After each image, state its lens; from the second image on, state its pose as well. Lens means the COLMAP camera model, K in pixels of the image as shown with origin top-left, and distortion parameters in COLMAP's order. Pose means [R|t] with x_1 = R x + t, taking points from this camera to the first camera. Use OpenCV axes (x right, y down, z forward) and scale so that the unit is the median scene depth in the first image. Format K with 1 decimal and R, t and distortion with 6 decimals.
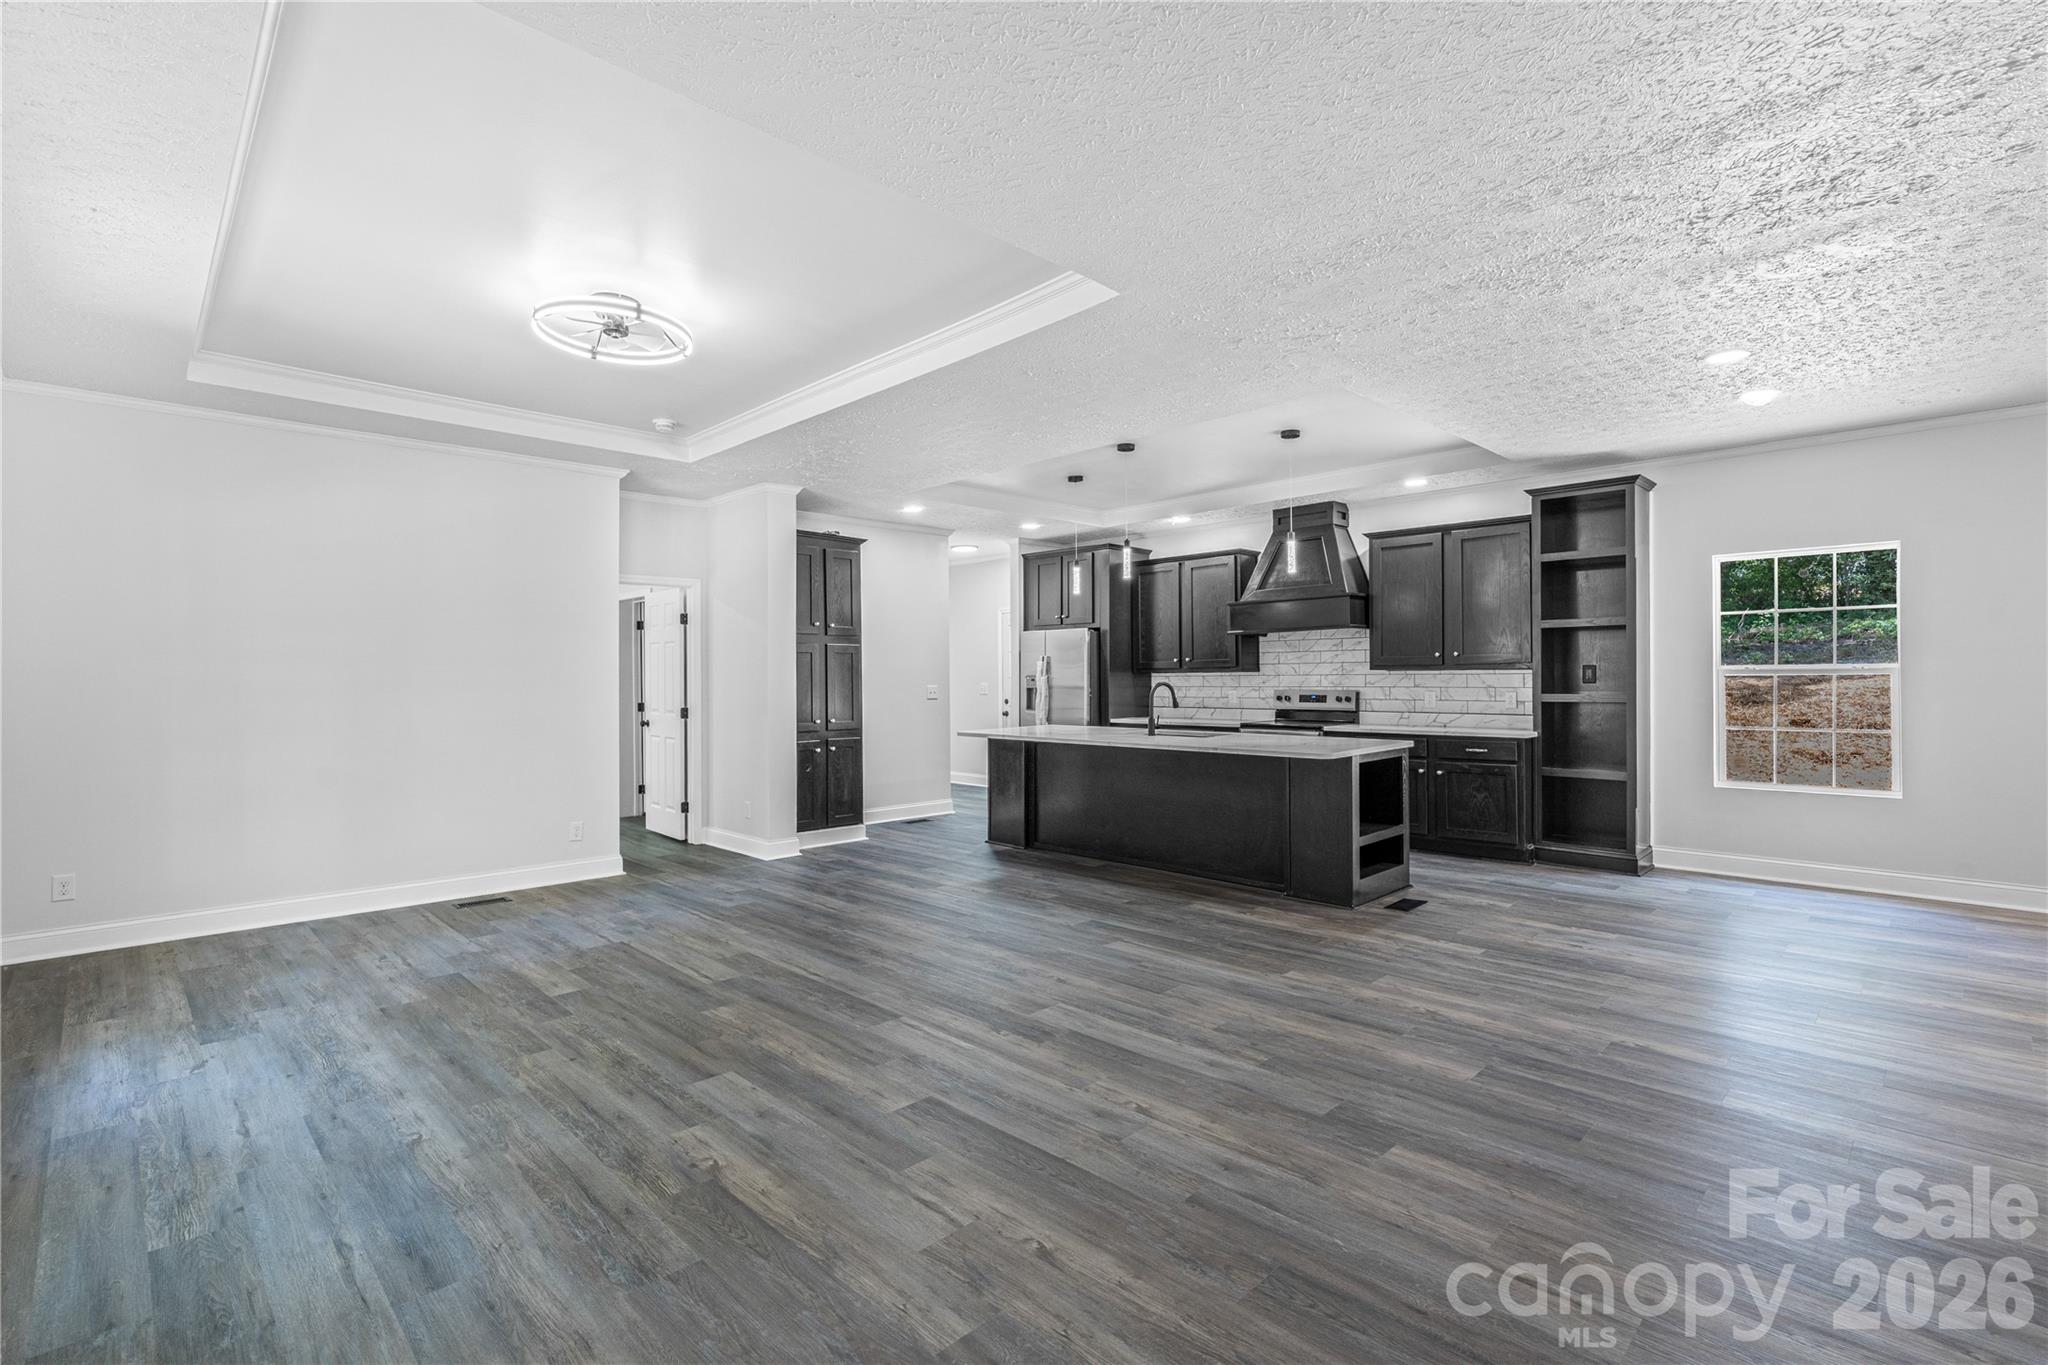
lens RADIAL K [[935.7, 0, 1017.3], [0, 935.7, 677.0], [0, 0, 1]] dist [-0.001466, -0.000292]
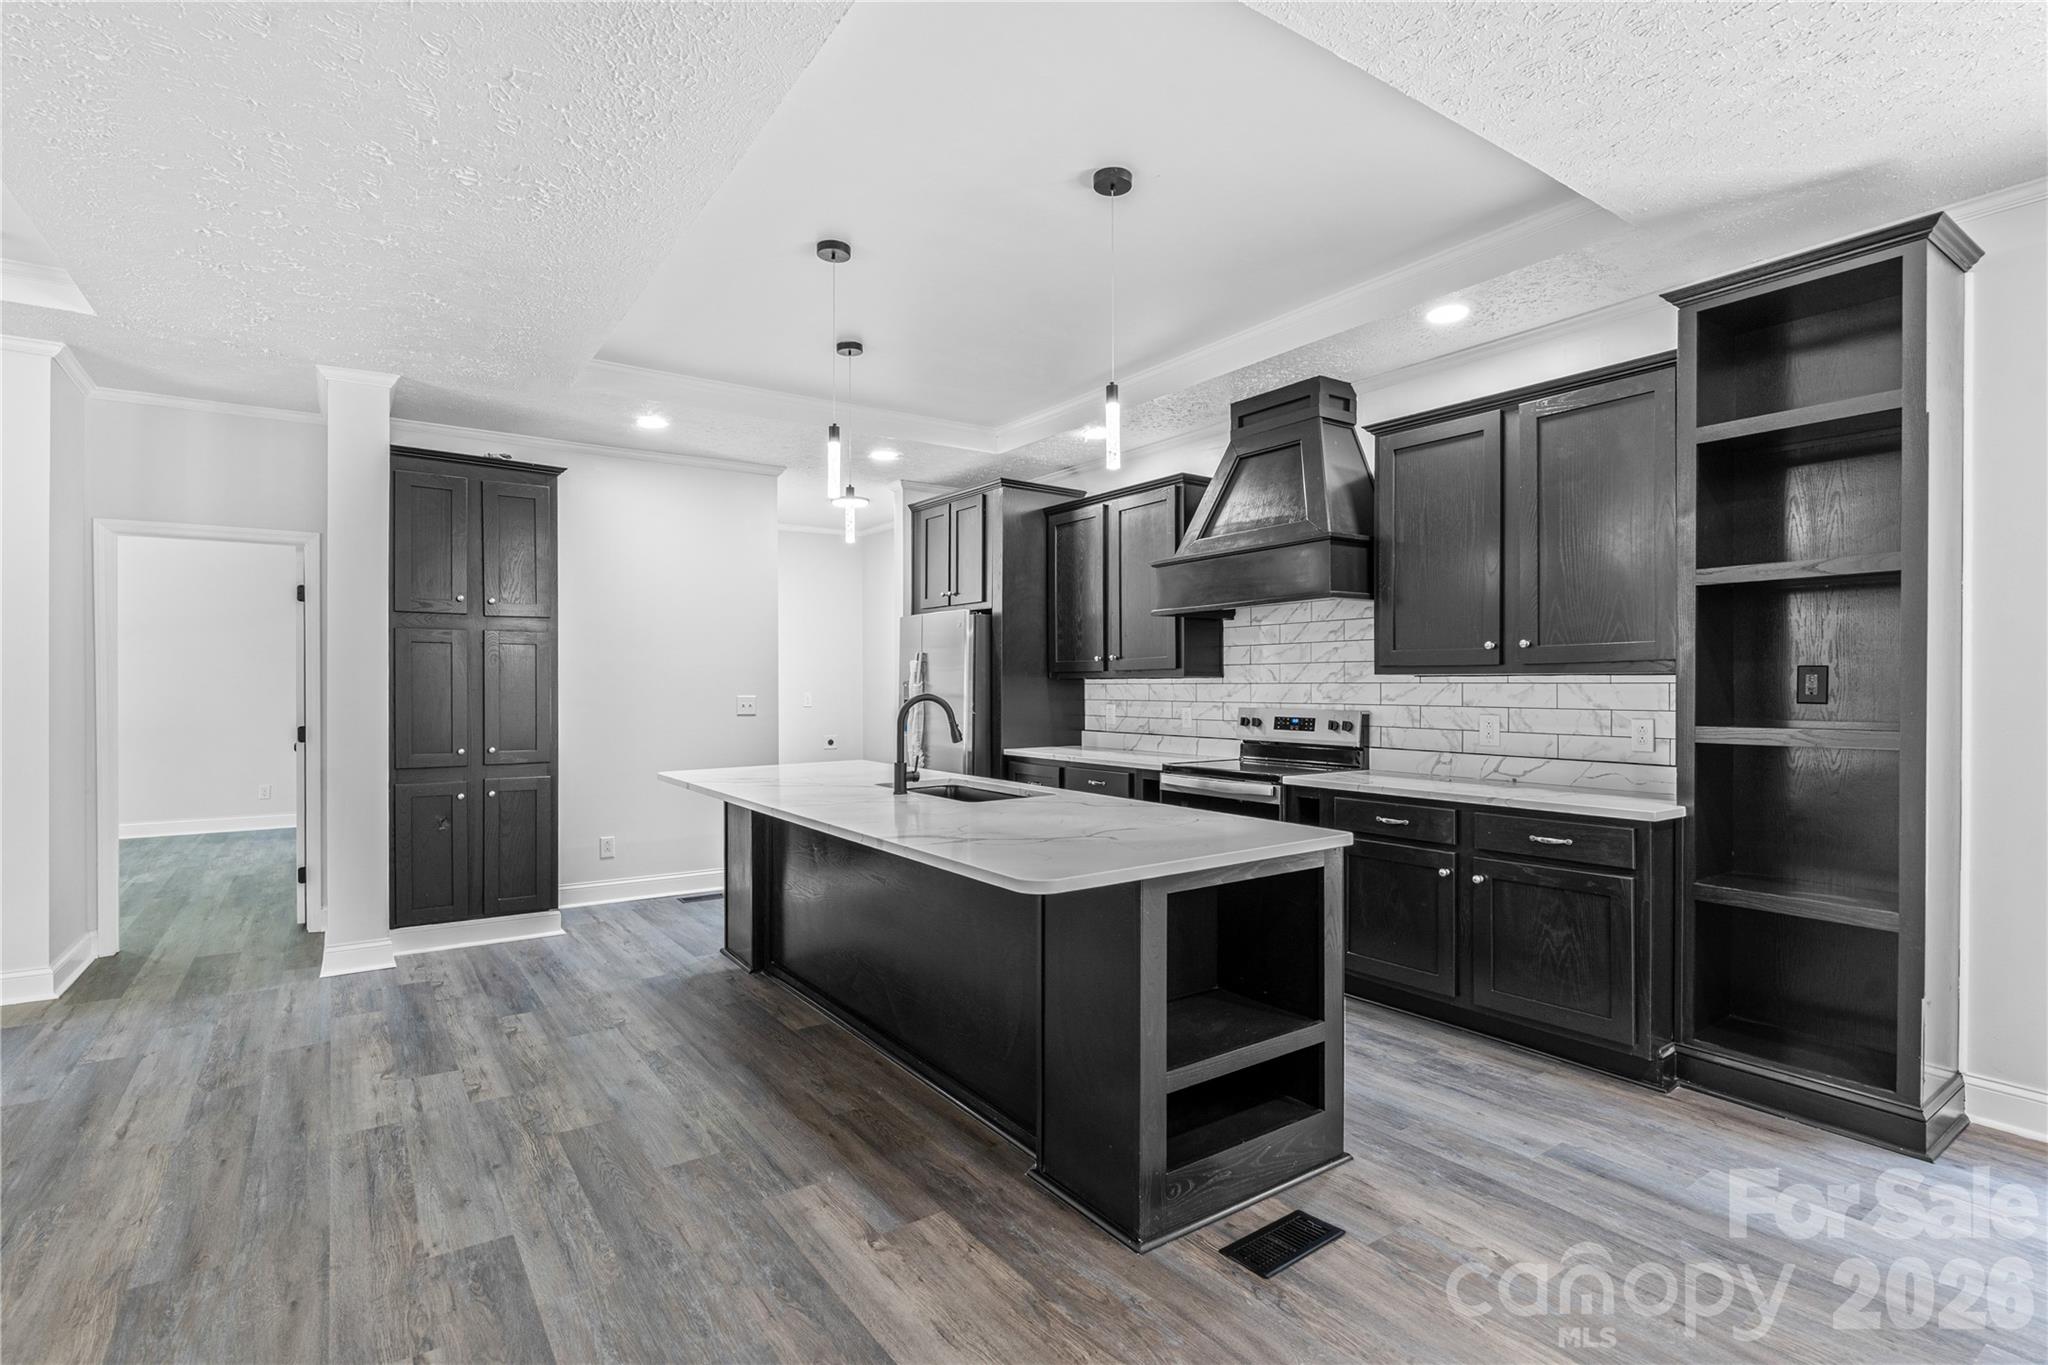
lens RADIAL K [[978.3, 0, 1018.0], [0, 978.3, 687.2], [0, 0, 1]] dist [-0.001652, 0.000235]
pose [[0.985804, 0.007042, -0.167753, 0.308071], [-0.006443, 0.999971, 0.004119, -0.001402], [0.167777, -0.002980, 0.985820, 0.460801]]
